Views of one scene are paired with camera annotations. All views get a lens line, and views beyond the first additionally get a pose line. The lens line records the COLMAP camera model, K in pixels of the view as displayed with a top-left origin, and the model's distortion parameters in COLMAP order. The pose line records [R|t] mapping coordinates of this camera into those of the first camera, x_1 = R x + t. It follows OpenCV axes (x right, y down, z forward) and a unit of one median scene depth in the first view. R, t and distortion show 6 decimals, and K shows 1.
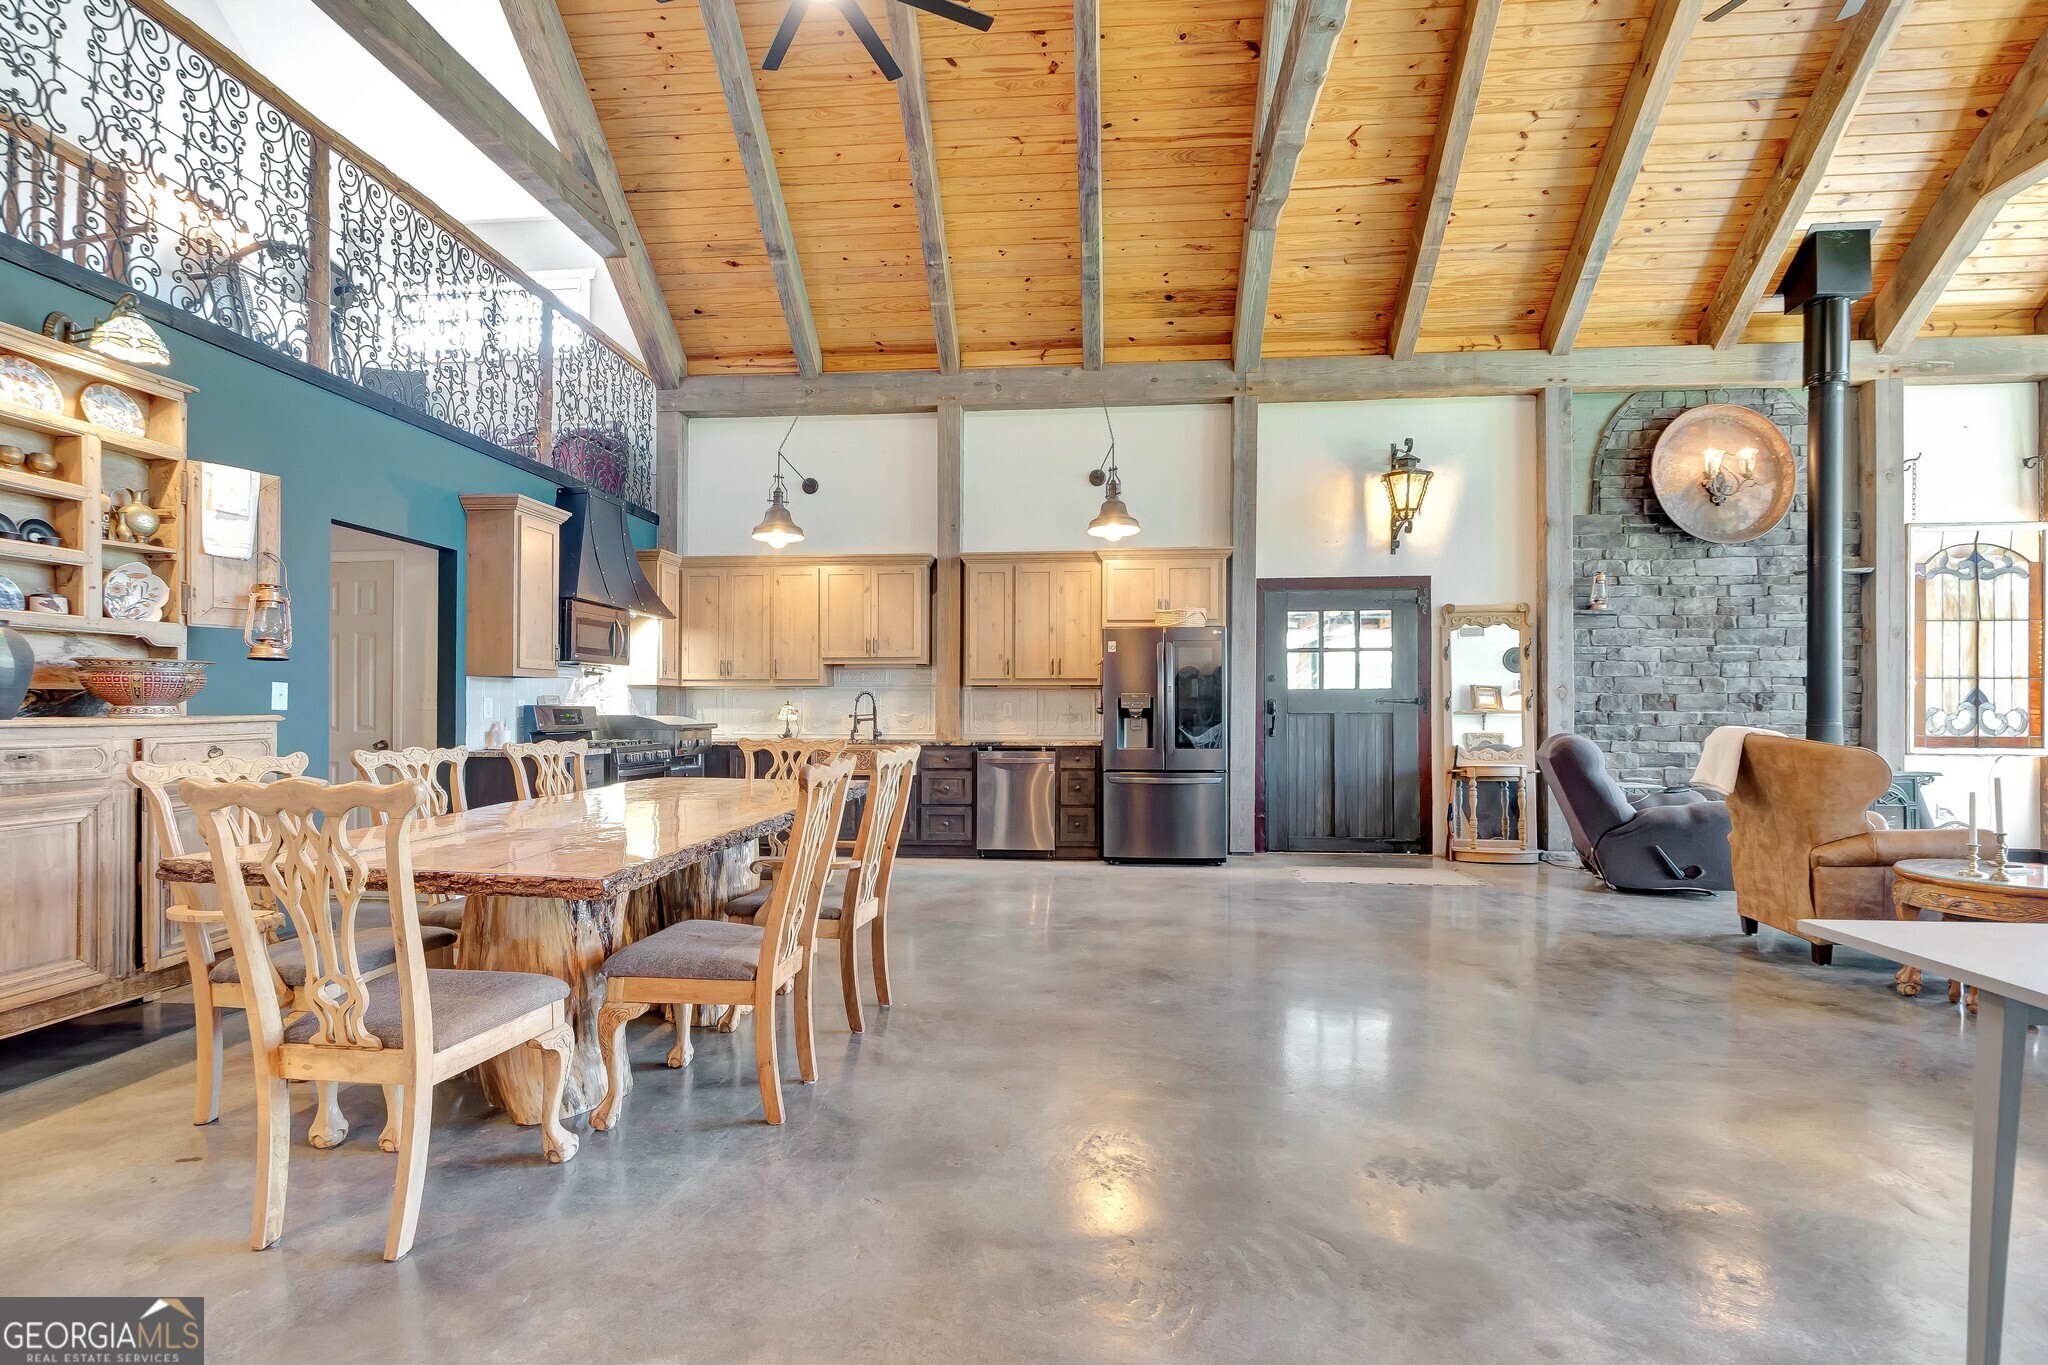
lens RADIAL K [[946.1, 0, 1047.1], [0, 946.1, 717.1], [0, 0, 1]] dist [-0.028910, 0.003781]
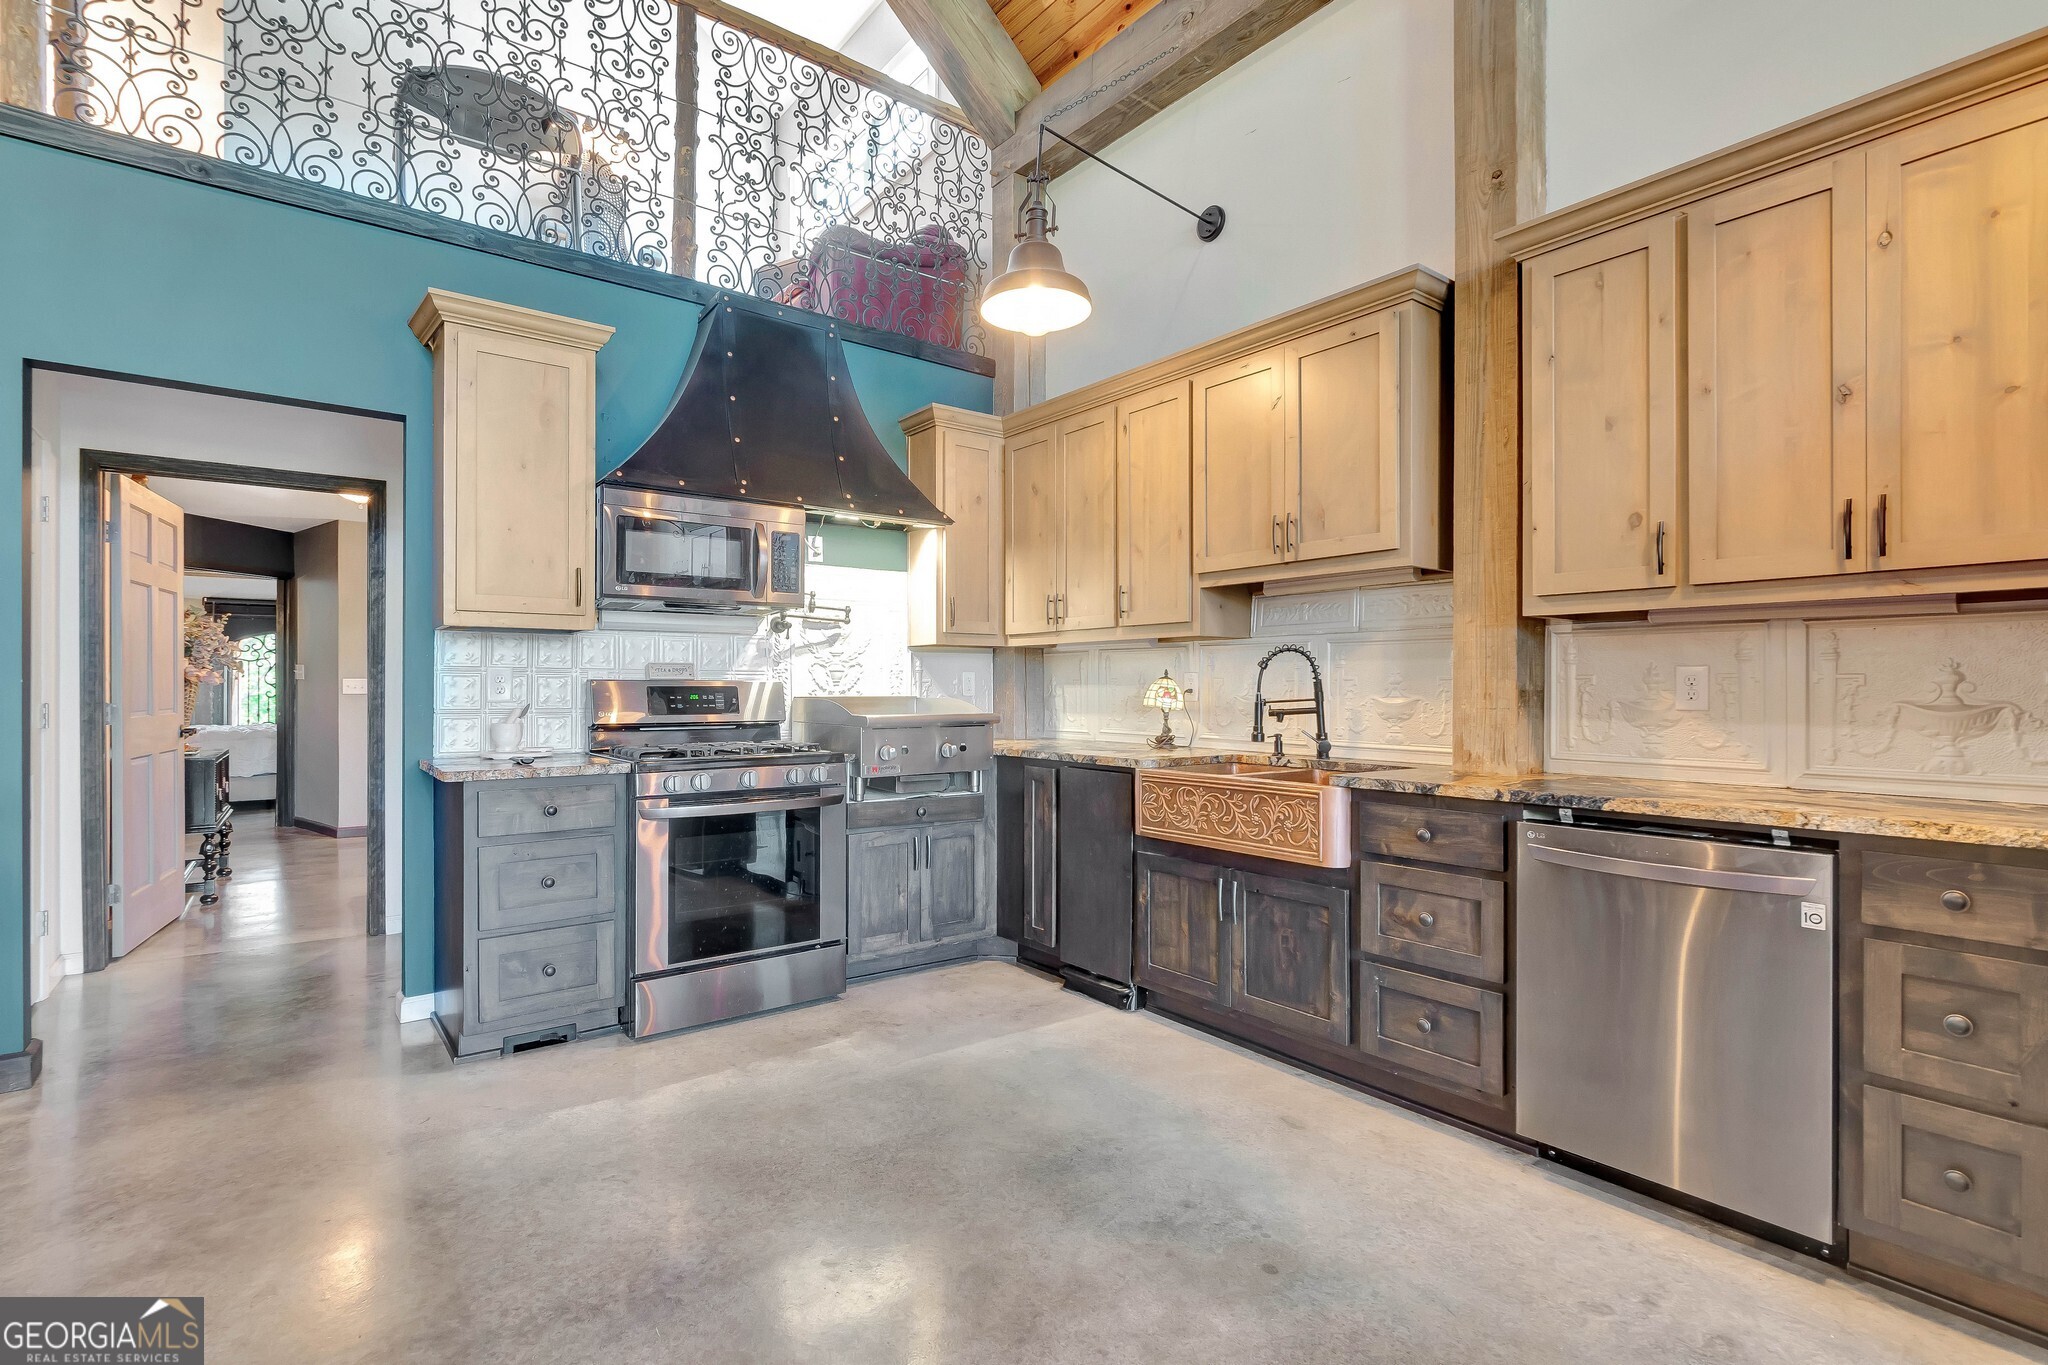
lens RADIAL K [[946.1, 0, 1015.2], [0, 946.1, 692.1], [0, 0, 1]] dist [-0.028910, 0.003781]
pose [[0.668642, 0.004652, -0.743570, 0.042707], [-0.007194, 0.999974, -0.000213, -0.004961], [0.743550, 0.005492, 0.668658, 0.635925]]
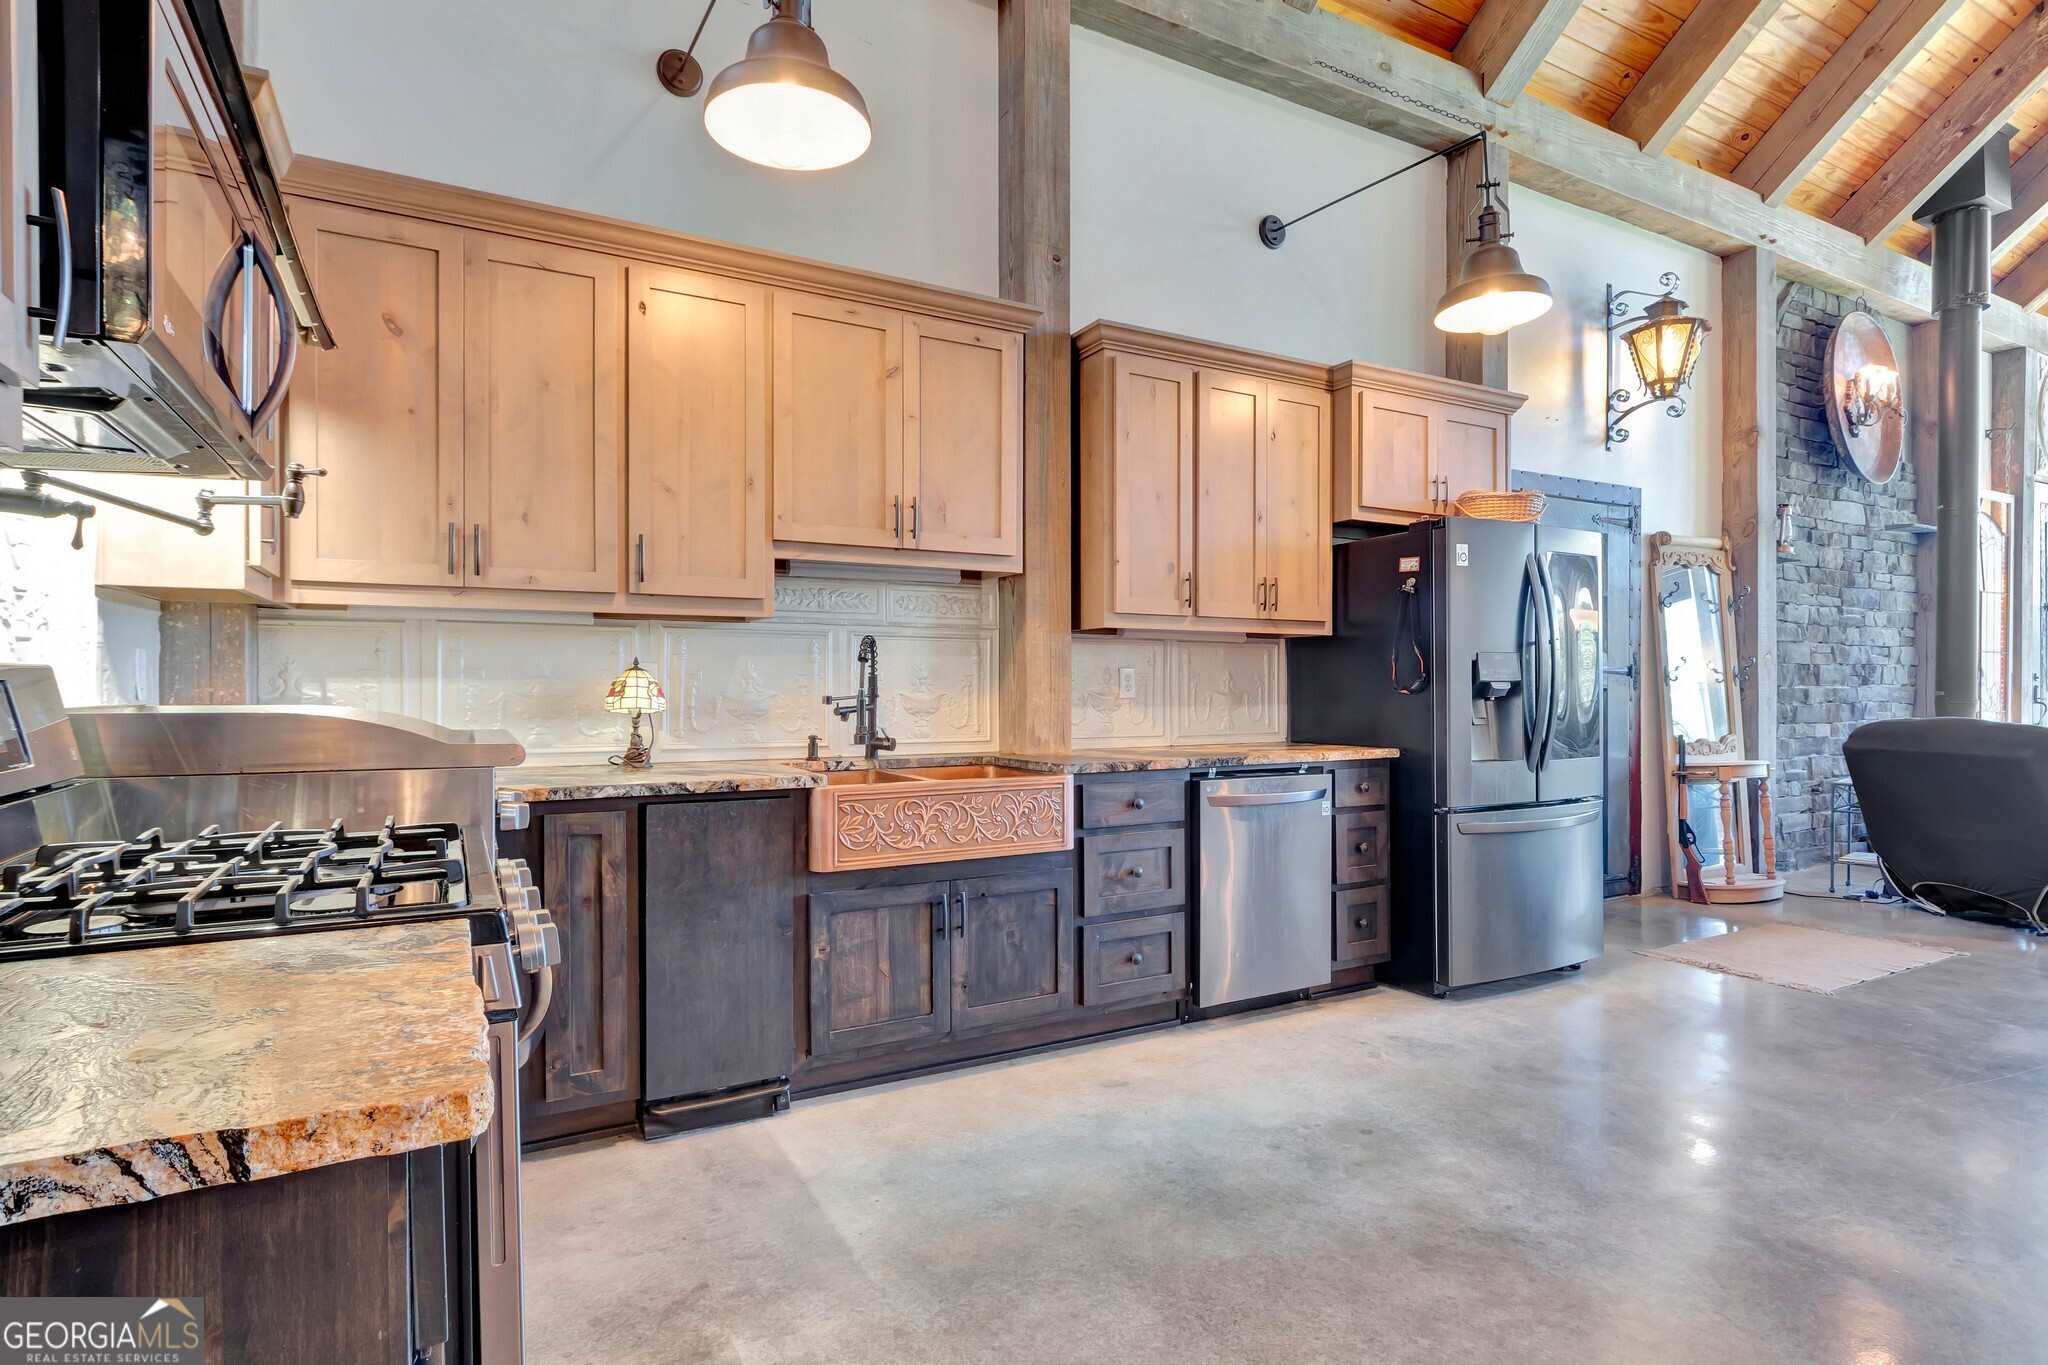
lens RADIAL K [[1021.4, 0, 1008.4], [0, 1021.4, 698.2], [0, 0, 1]] dist [-0.010865, -0.000900]
pose [[0.842074, -0.006340, 0.539325, -0.376067], [0.005038, 0.999980, 0.003890, -0.003029], [-0.539339, -0.000559, 0.842089, 0.625481]]
